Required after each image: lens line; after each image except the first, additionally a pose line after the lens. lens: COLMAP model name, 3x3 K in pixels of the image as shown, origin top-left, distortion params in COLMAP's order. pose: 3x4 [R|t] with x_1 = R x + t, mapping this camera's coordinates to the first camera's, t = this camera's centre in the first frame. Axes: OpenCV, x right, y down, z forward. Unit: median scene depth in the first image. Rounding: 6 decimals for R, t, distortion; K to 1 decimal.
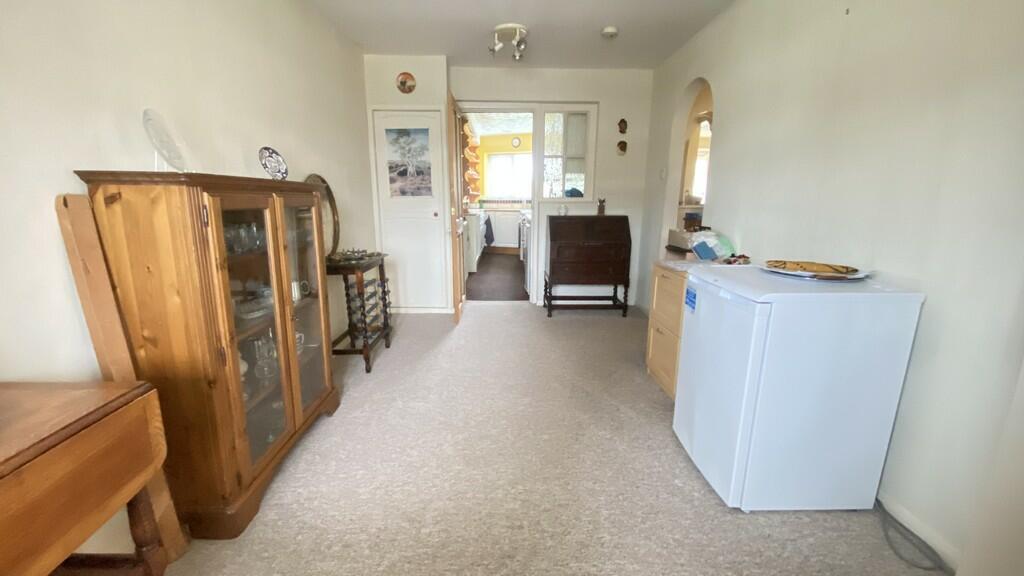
lens RADIAL K [[412.8, 0, 509.2], [0, 412.8, 292.3], [0, 0, 1]] dist [0.052777, -0.045598]
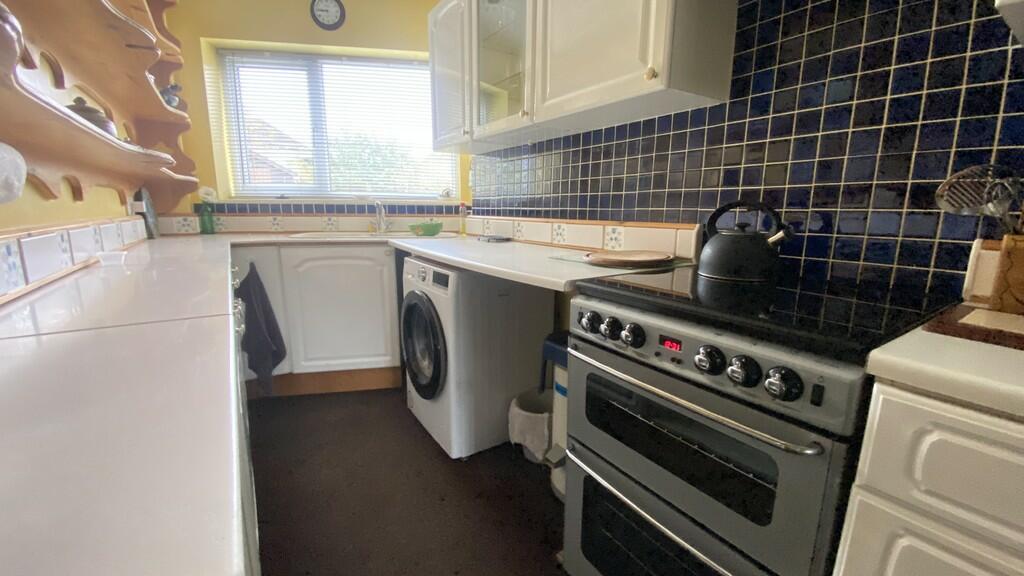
lens RADIAL K [[417.3, 0, 506.2], [0, 417.3, 286.5], [0, 0, 1]] dist [0.029553, -0.019985]
pose [[0.847748, -0.103545, 0.520195, -0.051759], [0.118438, 0.992951, 0.004632, -0.150672], [-0.517007, 0.057684, 0.854035, 0.682778]]
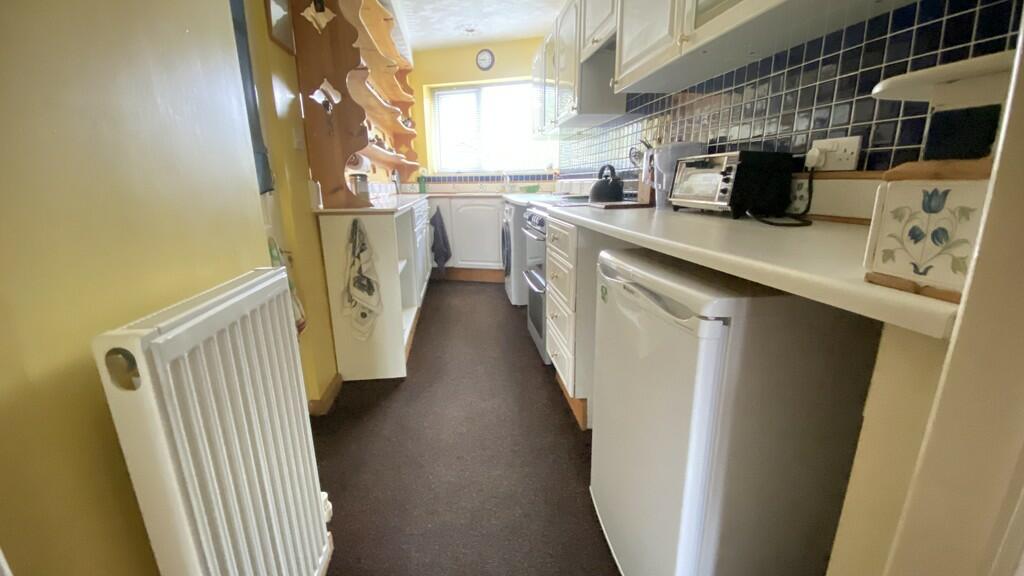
lens RADIAL K [[412.8, 0, 509.2], [0, 412.8, 292.3], [0, 0, 1]] dist [0.052777, -0.045598]
pose [[0.993956, -0.047274, 0.099083, -0.017624], [0.043739, 0.998337, 0.037552, -0.095487], [-0.100694, -0.032991, 0.994370, 0.479799]]
